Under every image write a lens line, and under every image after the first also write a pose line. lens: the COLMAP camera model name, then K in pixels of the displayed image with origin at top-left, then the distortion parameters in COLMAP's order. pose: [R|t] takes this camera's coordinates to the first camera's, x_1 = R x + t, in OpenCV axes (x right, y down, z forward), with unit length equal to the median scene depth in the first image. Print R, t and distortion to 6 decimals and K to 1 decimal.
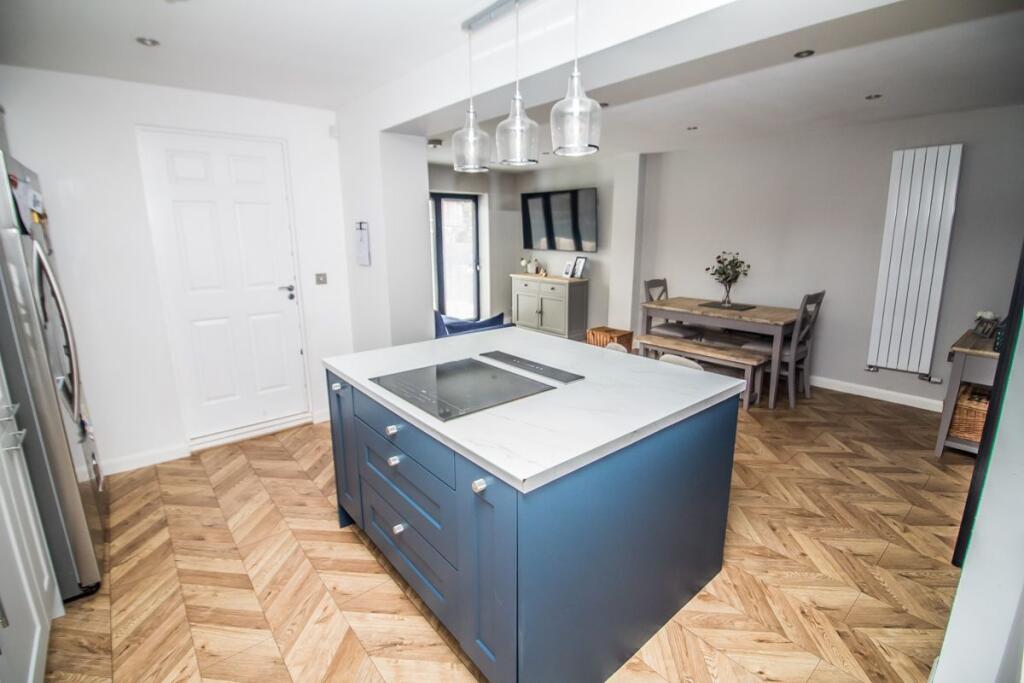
lens RADIAL K [[472.7, 0, 510.5], [0, 472.7, 336.8], [0, 0, 1]] dist [-0.011393, -0.005999]
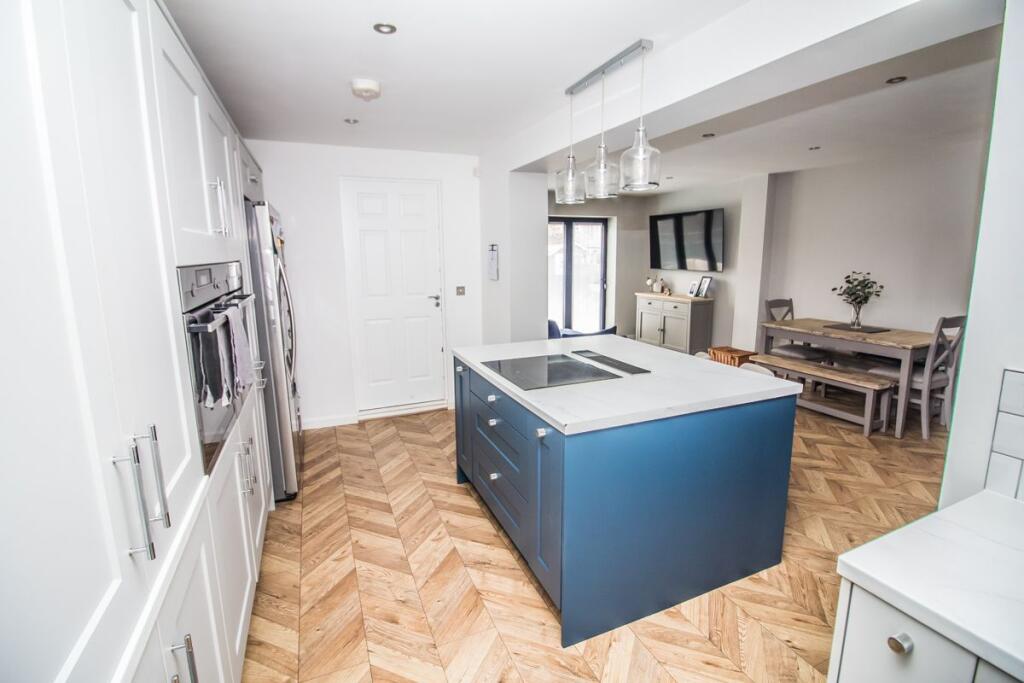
lens RADIAL K [[472.7, 0, 514.2], [0, 472.7, 339.3], [0, 0, 1]] dist [-0.011393, -0.005999]
pose [[0.957204, 0.046729, -0.285616, 0.124868], [-0.057707, 0.997879, -0.030136, 0.045641], [0.283602, 0.045328, 0.957870, -0.185223]]
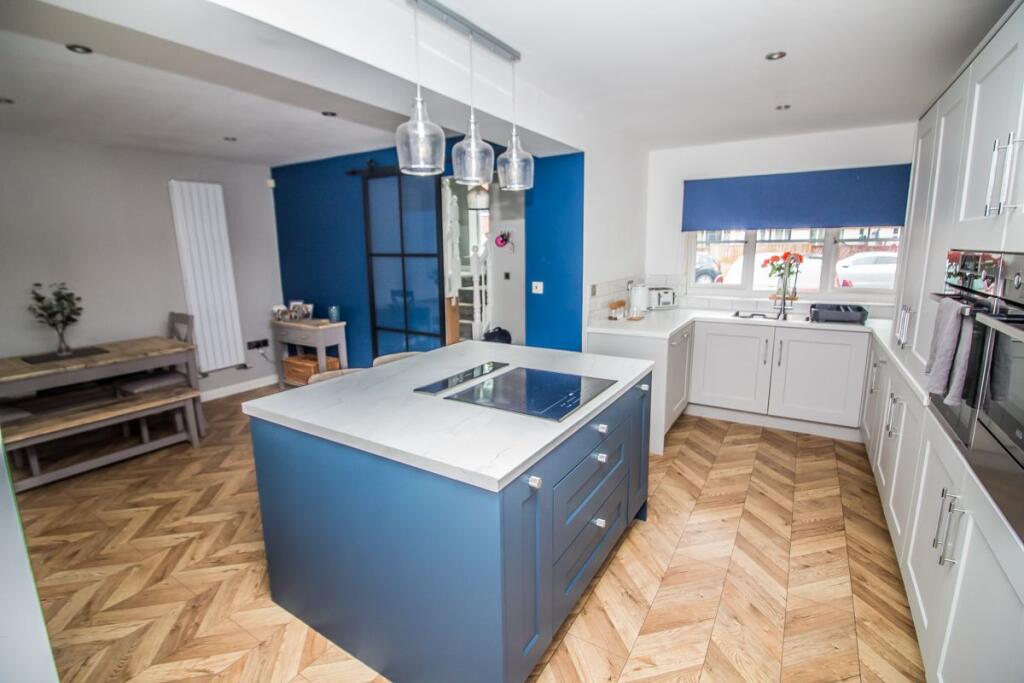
lens RADIAL K [[472.7, 0, 516.2], [0, 472.7, 337.3], [0, 0, 1]] dist [-0.011393, -0.005999]
pose [[-0.322739, -0.164814, 0.932028, -0.789979], [0.216989, 0.945611, 0.242354, -0.205661], [-0.921279, 0.280457, -0.269423, 0.968879]]
